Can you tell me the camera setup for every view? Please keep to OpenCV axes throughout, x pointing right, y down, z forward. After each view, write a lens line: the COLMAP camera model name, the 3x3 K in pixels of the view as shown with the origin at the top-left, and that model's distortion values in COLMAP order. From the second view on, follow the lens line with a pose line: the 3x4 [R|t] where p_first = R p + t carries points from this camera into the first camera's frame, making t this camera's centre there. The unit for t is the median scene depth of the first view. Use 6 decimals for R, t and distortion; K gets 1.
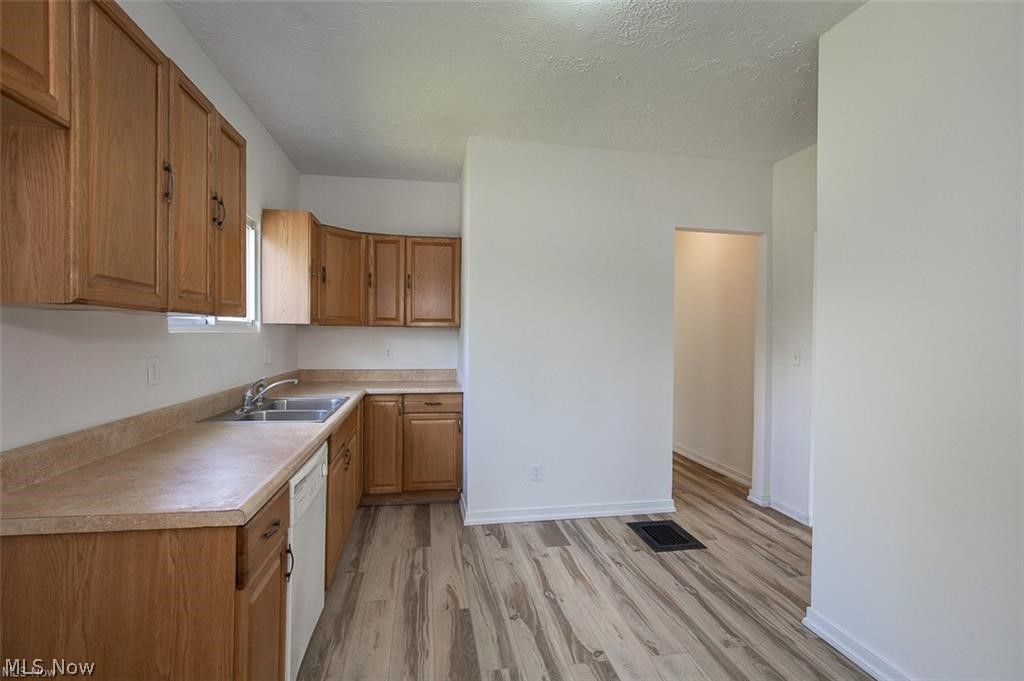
lens RADIAL K [[469.4, 0, 513.2], [0, 469.4, 339.1], [0, 0, 1]] dist [0.000374, -0.000003]
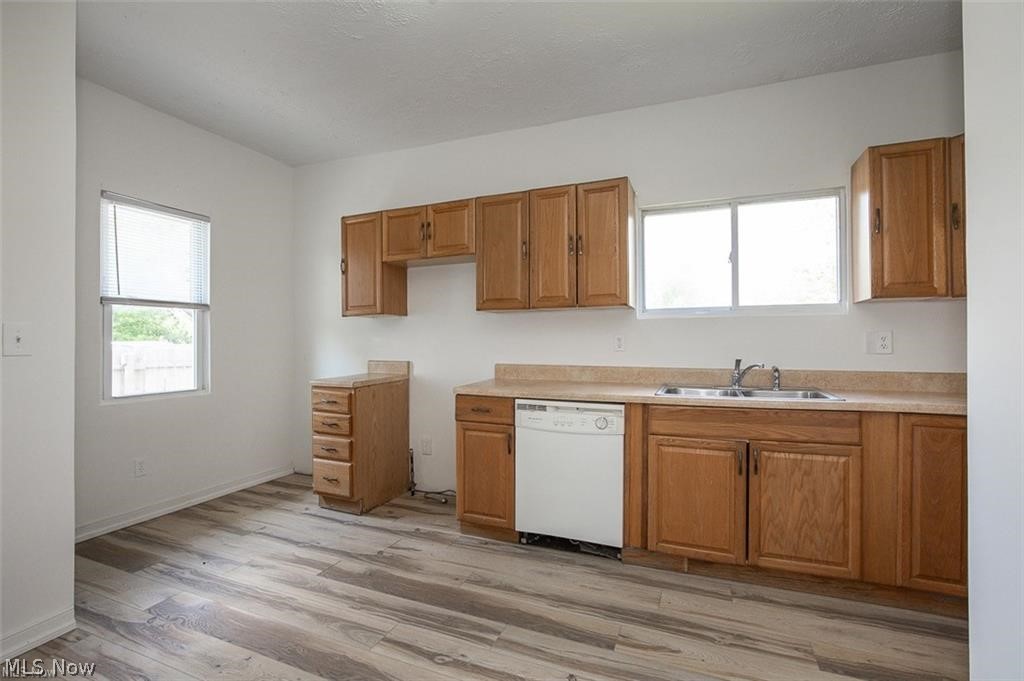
lens RADIAL K [[469.4, 0, 513.4], [0, 469.4, 340.4], [0, 0, 1]] dist [0.000374, -0.000003]
pose [[-0.543259, -0.009097, -0.839516, 0.687377], [-0.008300, 0.999951, -0.005464, 0.059820], [0.839524, 0.004000, -0.543307, 1.331739]]
